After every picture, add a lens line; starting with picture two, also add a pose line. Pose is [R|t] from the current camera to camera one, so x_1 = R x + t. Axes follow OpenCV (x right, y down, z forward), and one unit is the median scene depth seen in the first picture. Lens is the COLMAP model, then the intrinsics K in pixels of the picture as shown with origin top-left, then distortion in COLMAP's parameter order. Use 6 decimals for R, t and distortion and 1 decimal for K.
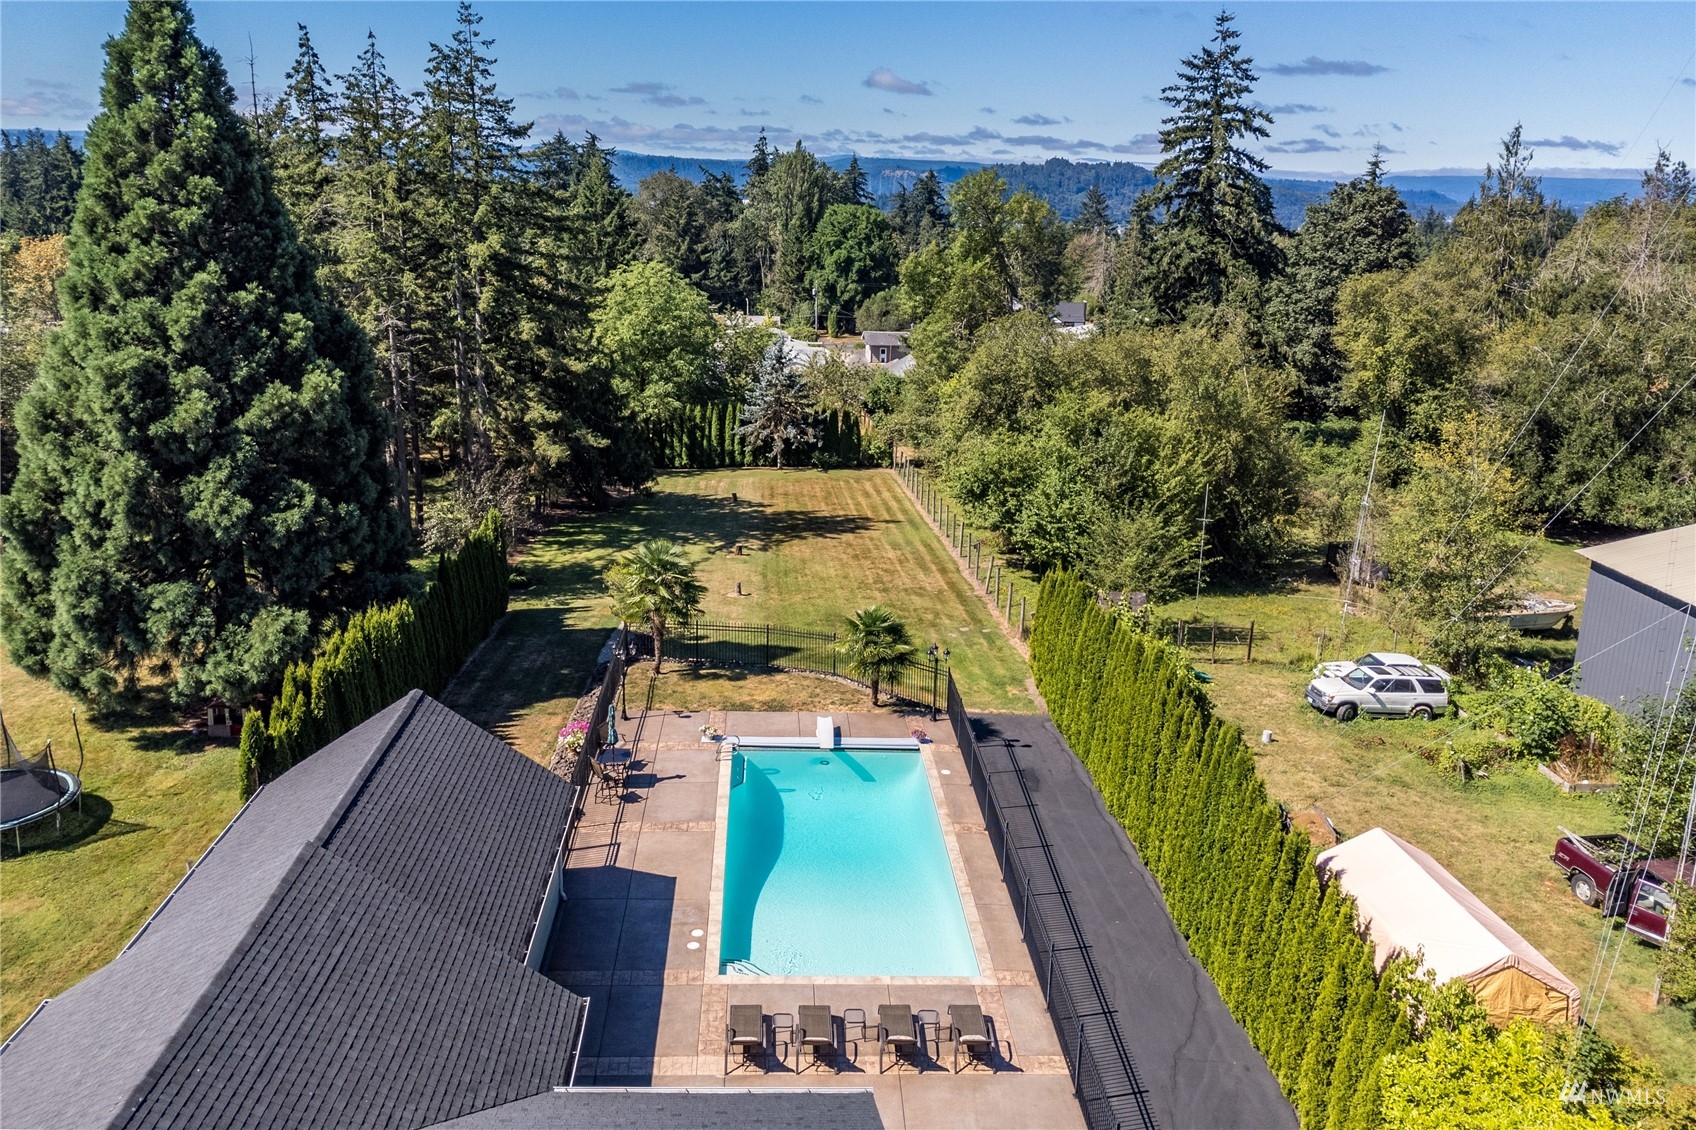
lens RADIAL K [[1101.9, 0, 847.5], [0, 1101.9, 574.3], [0, 0, 1]] dist [0.001504, 0.002374]
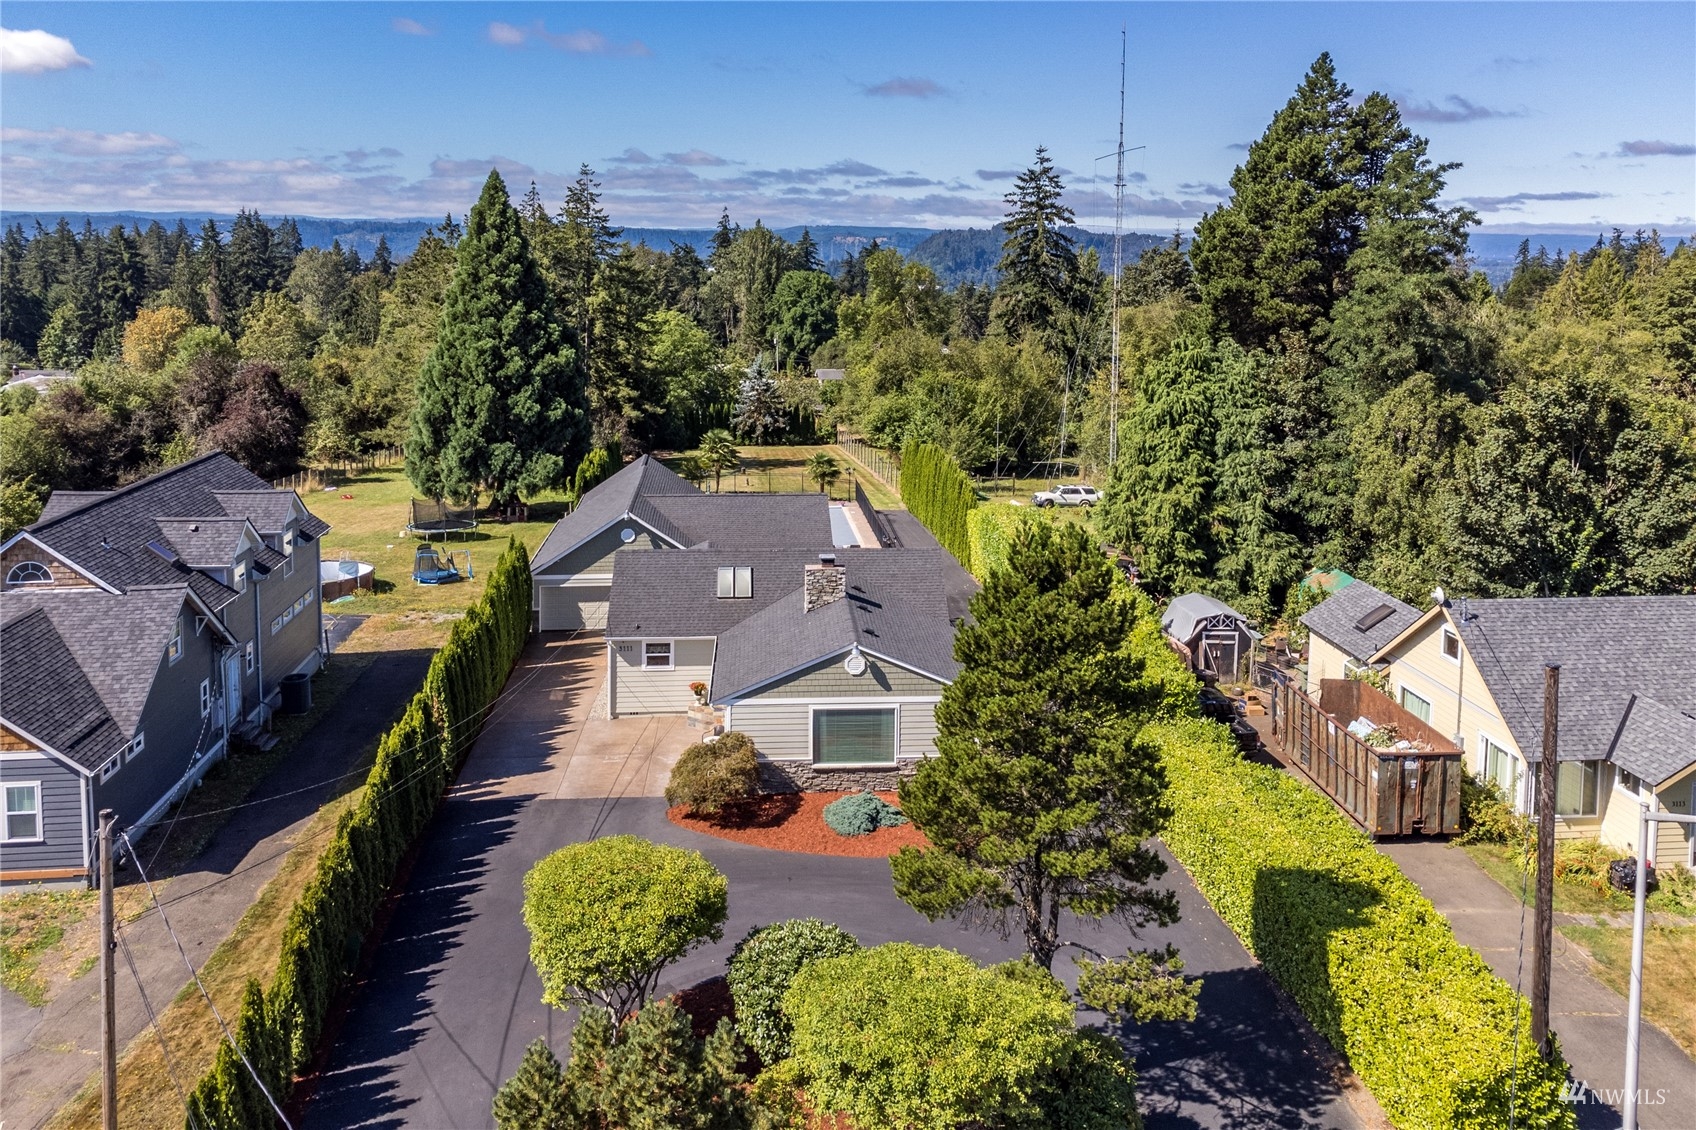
lens RADIAL K [[1215.8, 0, 849.2], [0, 1215.8, 558.6], [0, 0, 1]] dist [-0.000521, -0.004531]
pose [[0.999064, -0.025887, 0.034660, -0.003449], [0.028913, 0.995533, -0.089873, 0.216055], [-0.032178, 0.090791, 0.995350, -0.646833]]
